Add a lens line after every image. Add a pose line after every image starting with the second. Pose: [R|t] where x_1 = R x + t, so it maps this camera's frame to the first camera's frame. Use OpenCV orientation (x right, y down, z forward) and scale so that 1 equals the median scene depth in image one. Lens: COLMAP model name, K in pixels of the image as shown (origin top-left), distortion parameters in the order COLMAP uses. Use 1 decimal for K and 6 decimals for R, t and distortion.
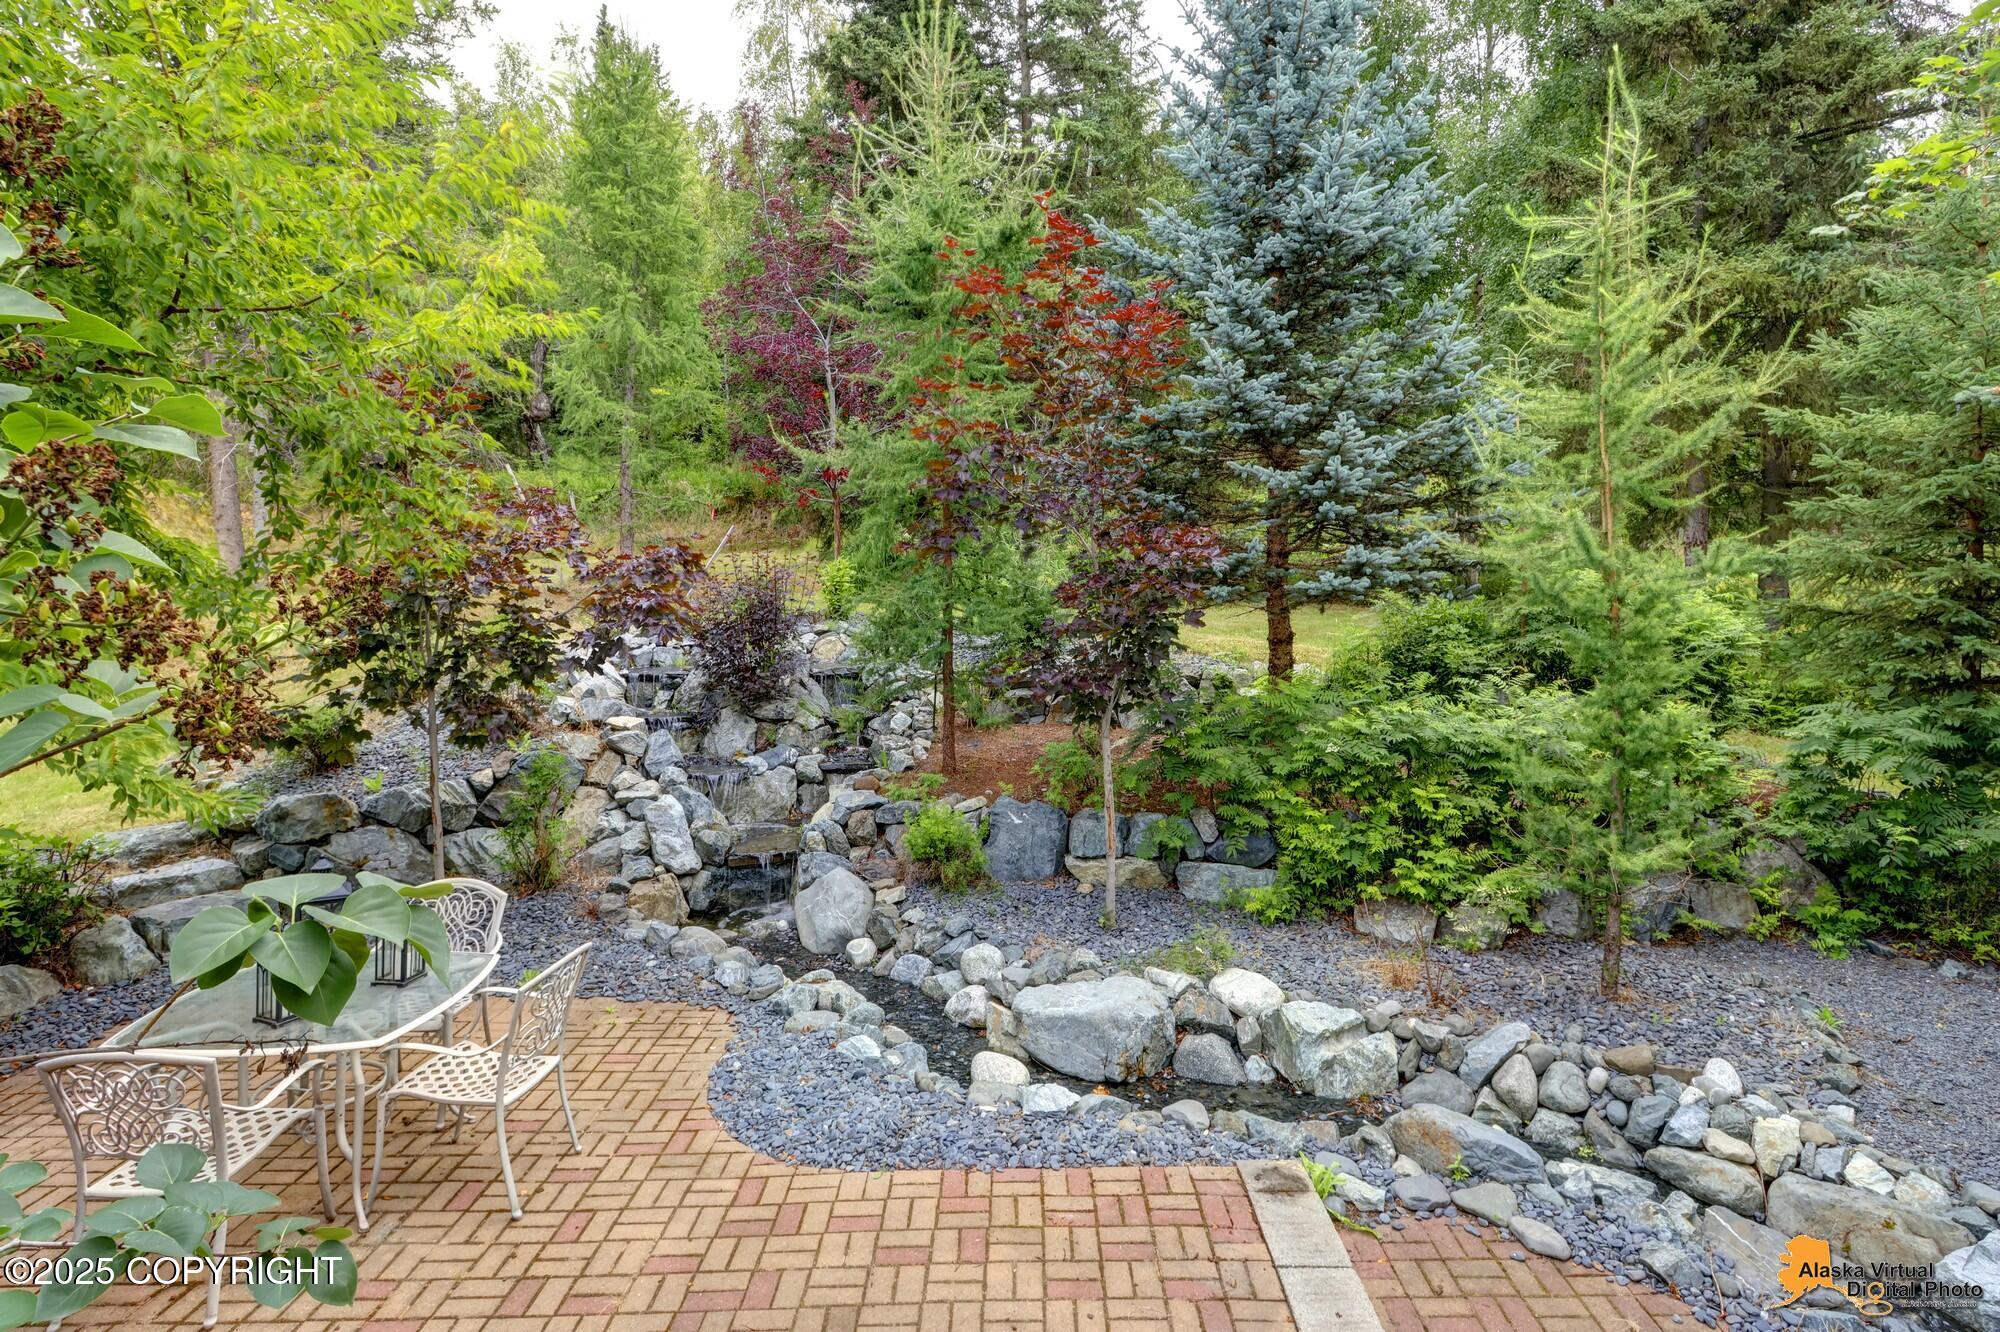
lens RADIAL K [[1055.1, 0, 923.1], [0, 1055.1, 604.8], [0, 0, 1]] dist [0.001834, -0.000050]
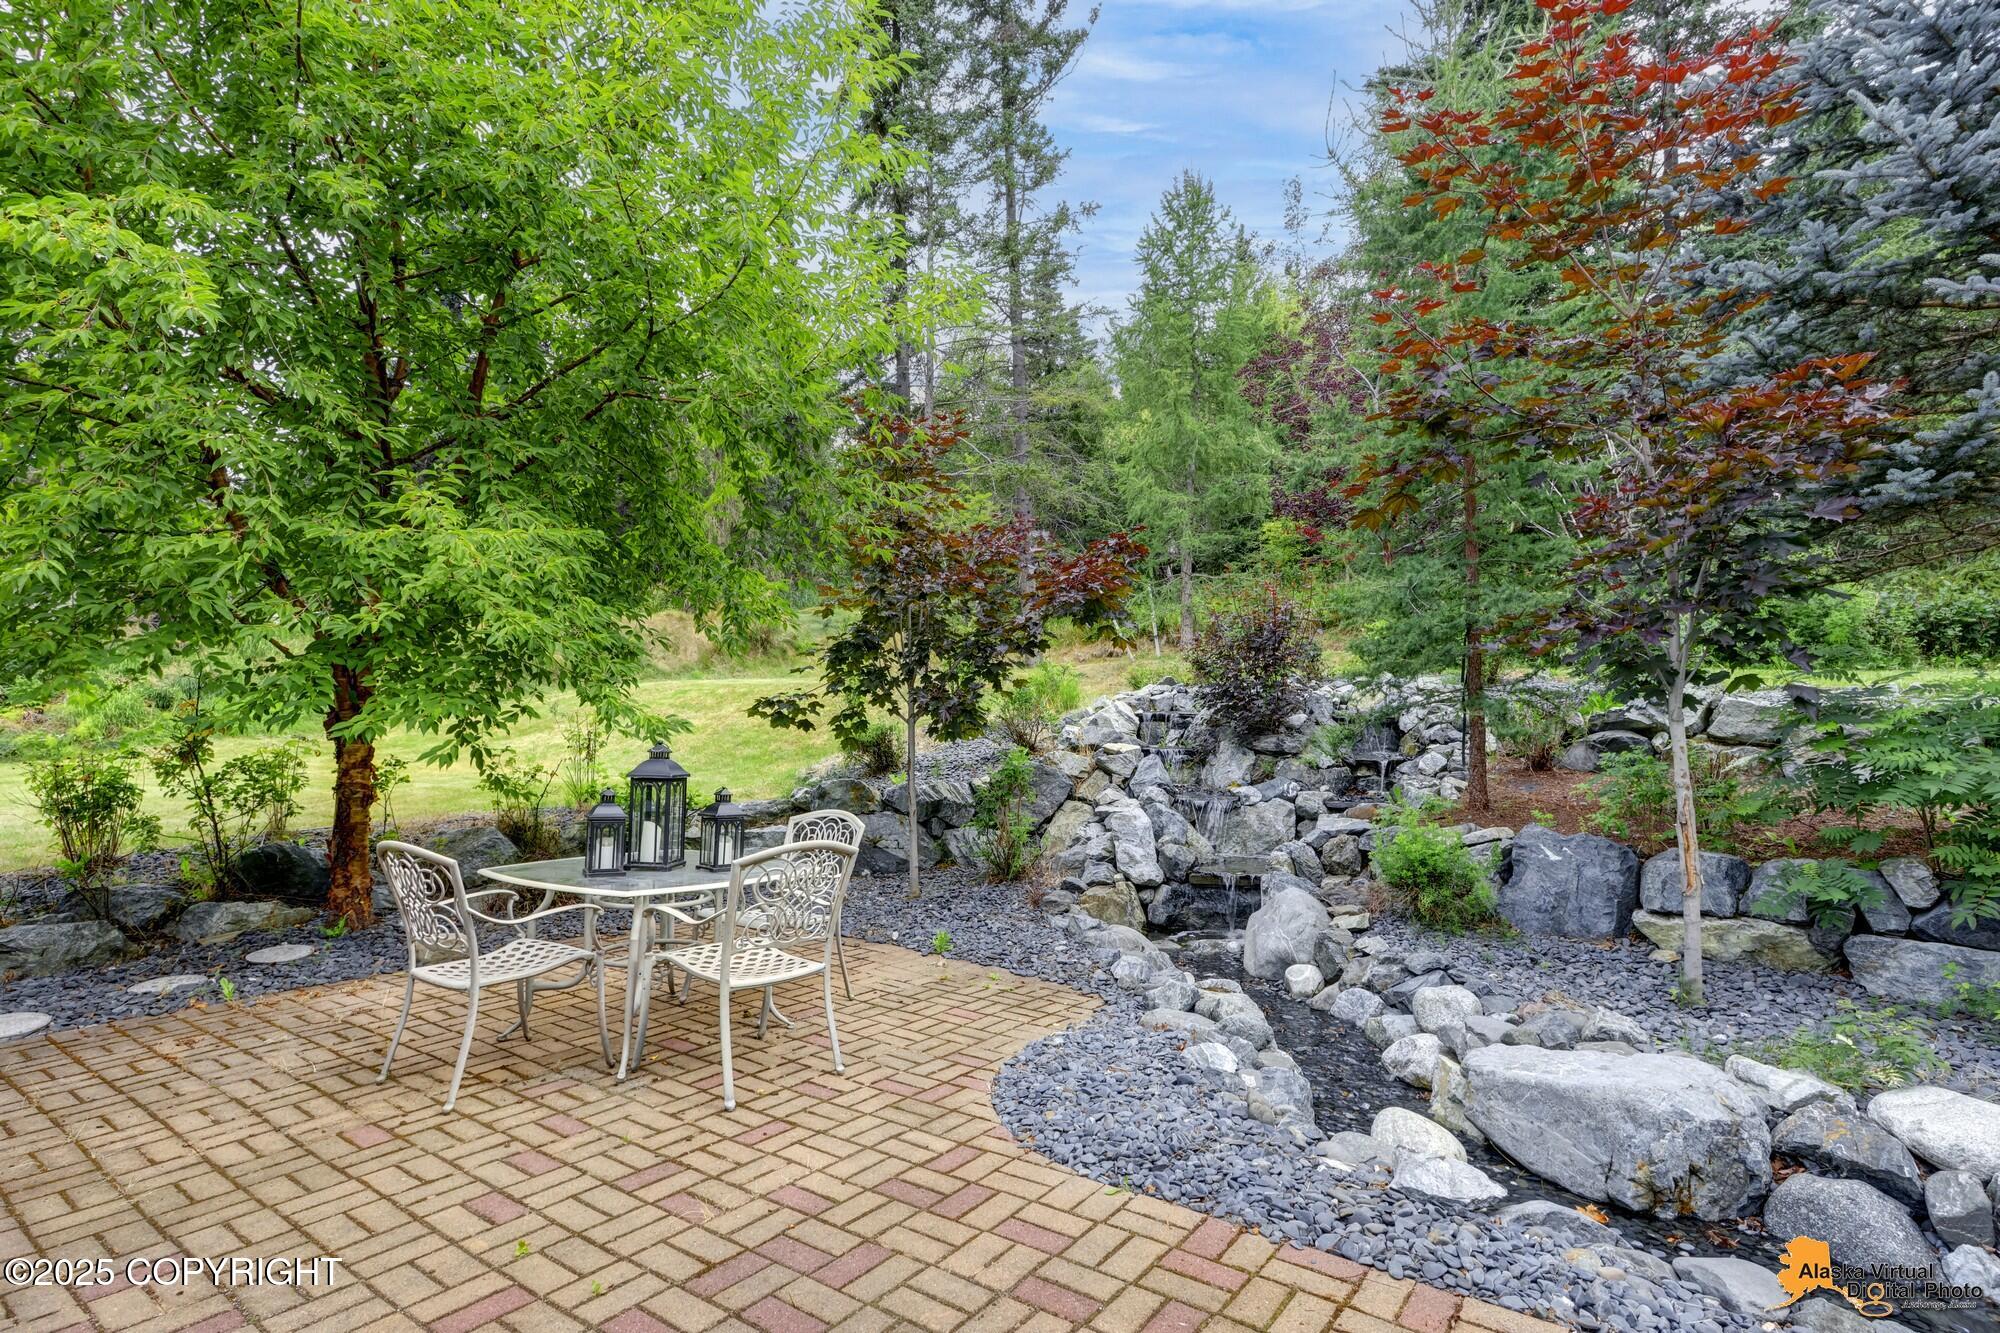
lens RADIAL K [[901.0, 0, 916.5], [0, 901.0, 690.8], [0, 0, 1]] dist [0.003066, -0.000391]
pose [[0.804919, -0.014003, -0.593220, 0.103295], [-0.008742, 0.999333, -0.035451, 0.109882], [0.593321, 0.033721, 0.804260, 0.204867]]
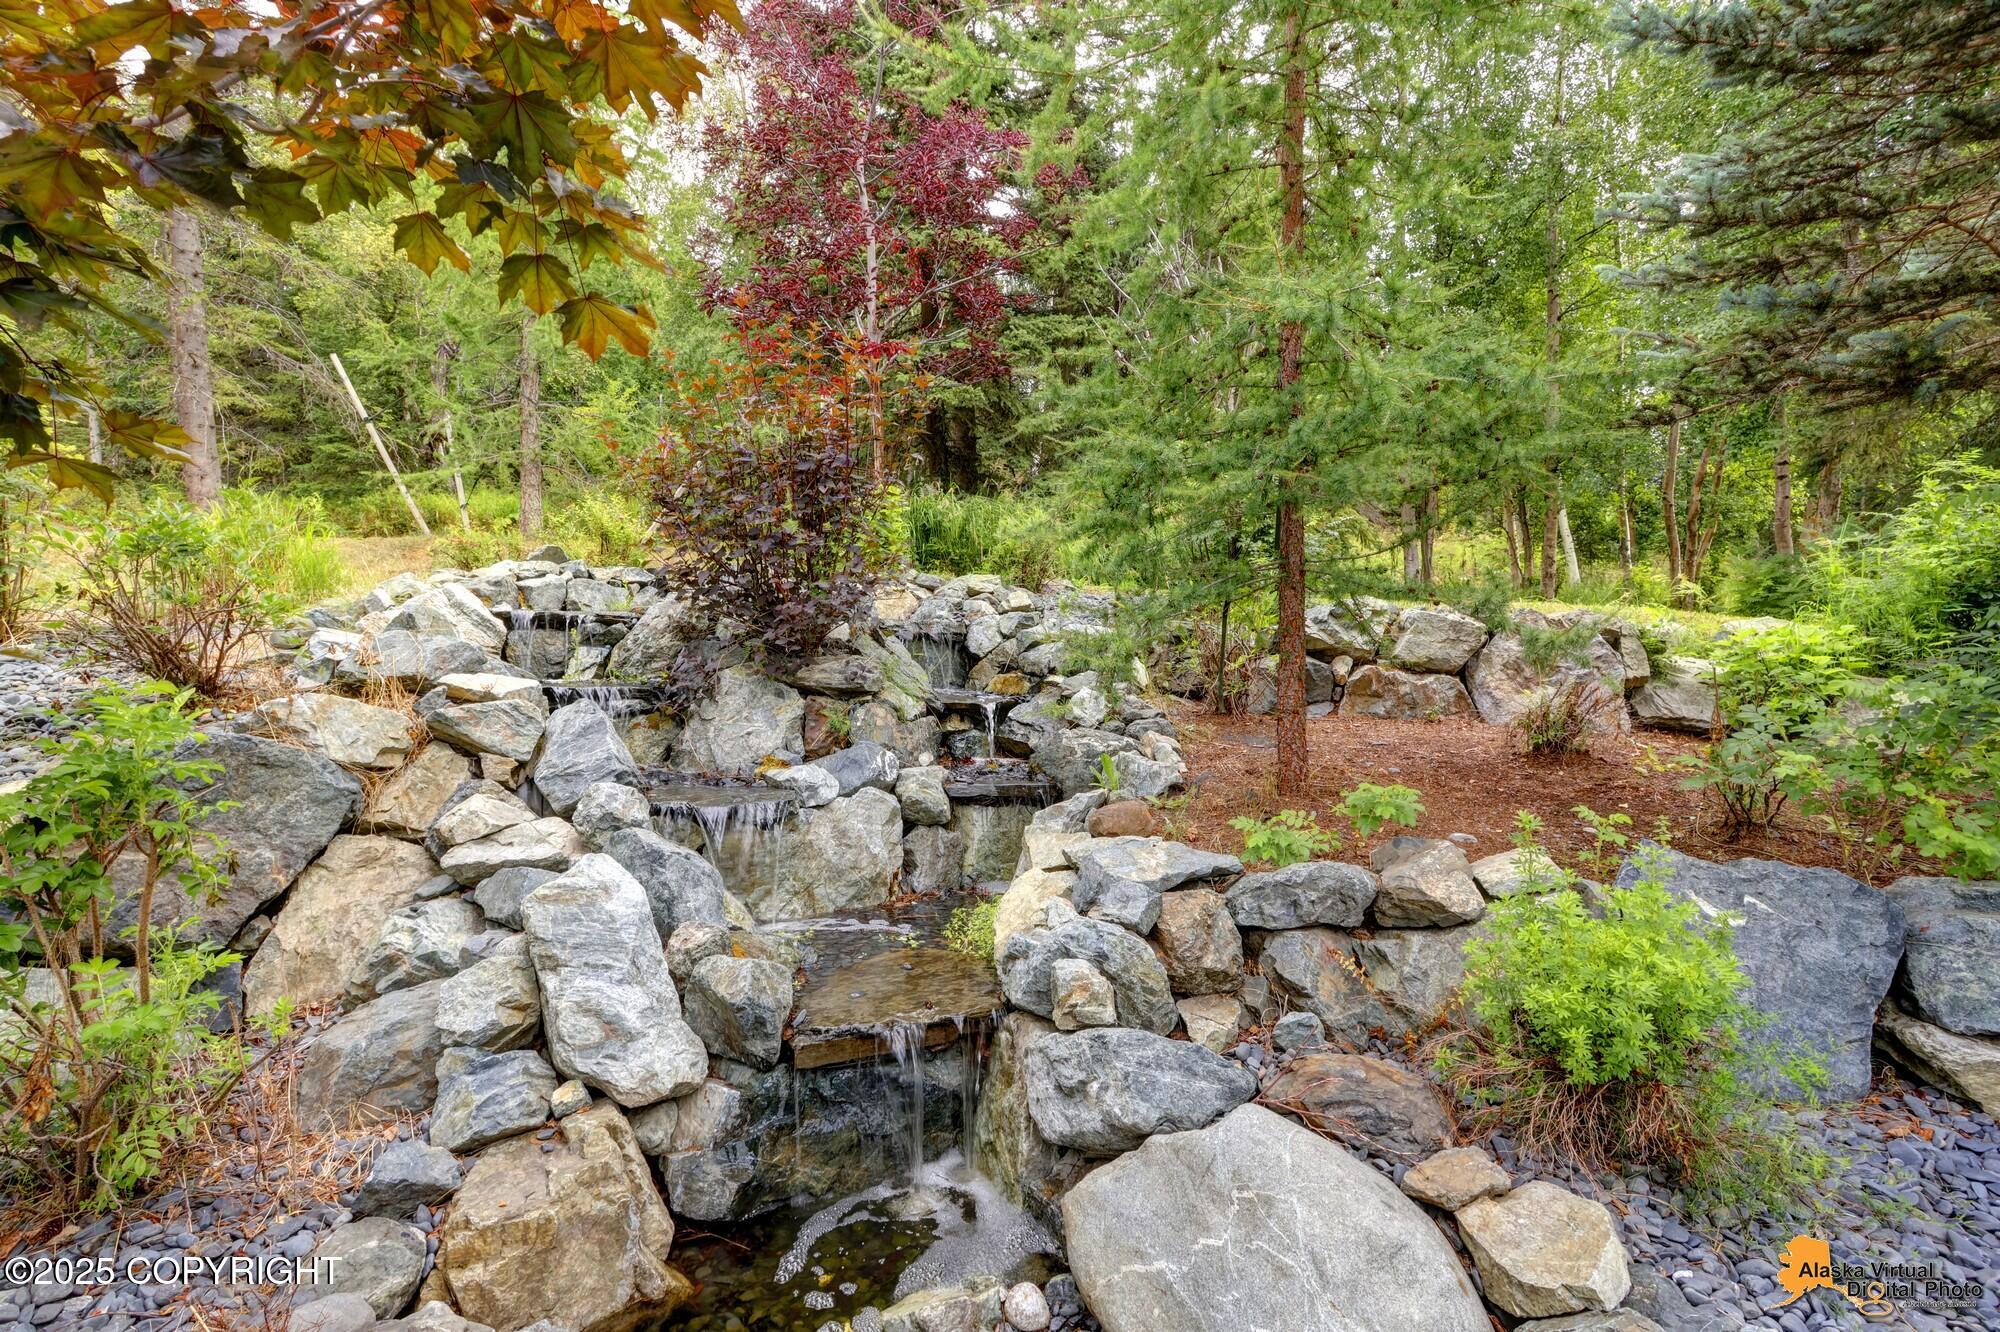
lens RADIAL K [[1028.8, 0, 1029.6], [0, 1028.8, 717.3], [0, 0, 1]] dist [0.014618, -0.001063]
pose [[0.987354, 0.008475, 0.158304, -0.168749], [-0.015678, 0.998895, 0.044304, 0.127666], [-0.157753, -0.046225, 0.986396, 0.698955]]
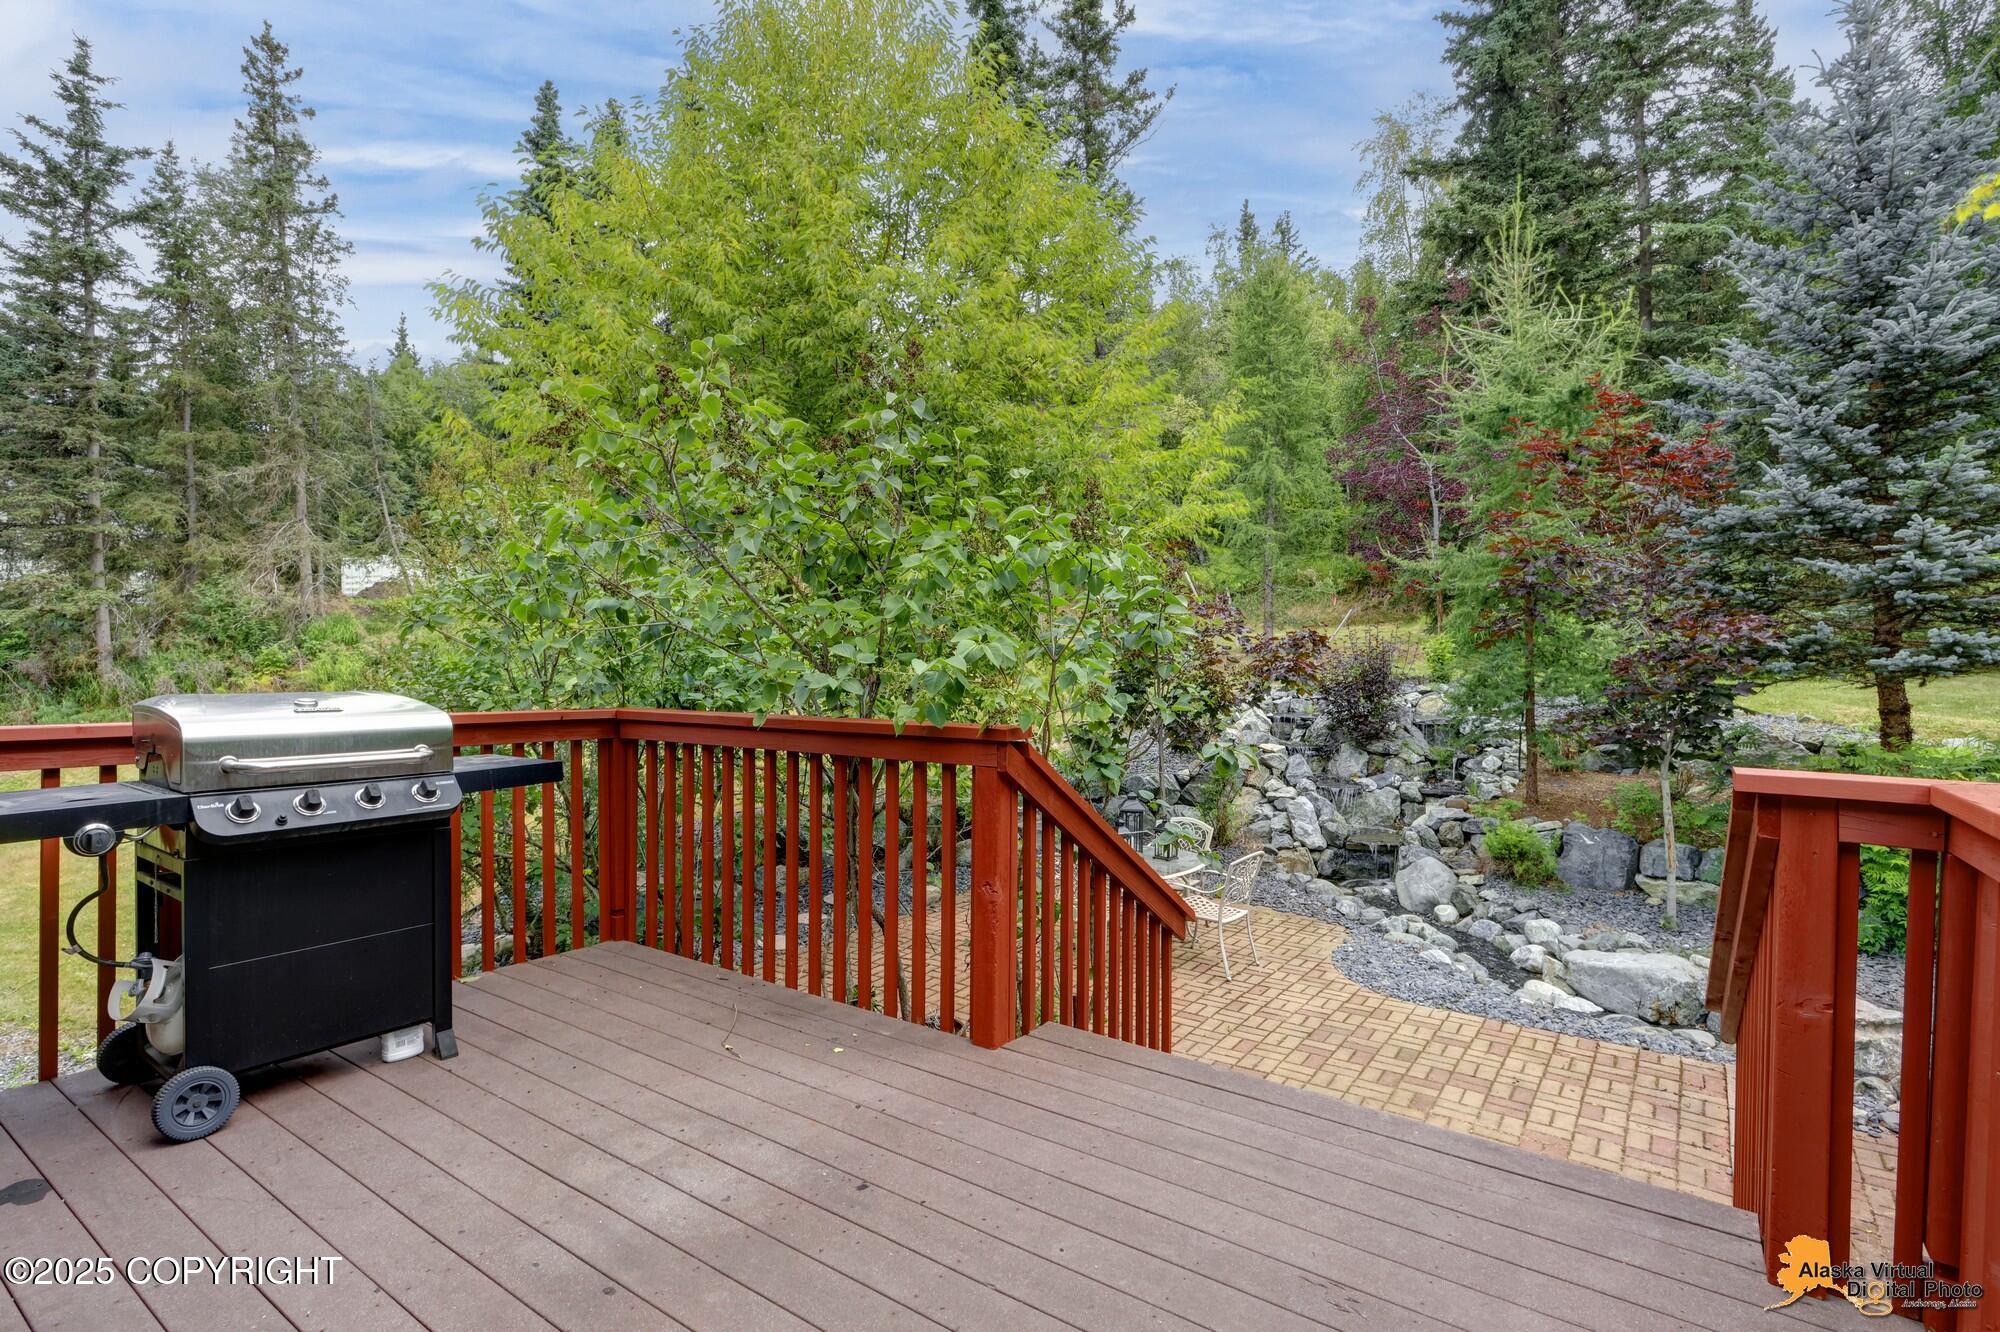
lens RADIAL K [[829.8, 0, 977.1], [0, 829.8, 642.3], [0, 0, 1]] dist [0.008507, -0.000311]
pose [[0.823780, -0.003450, -0.566899, 0.050362], [-0.013619, 0.999572, -0.025873, -0.001673], [0.566746, 0.029034, 0.823381, -0.257267]]
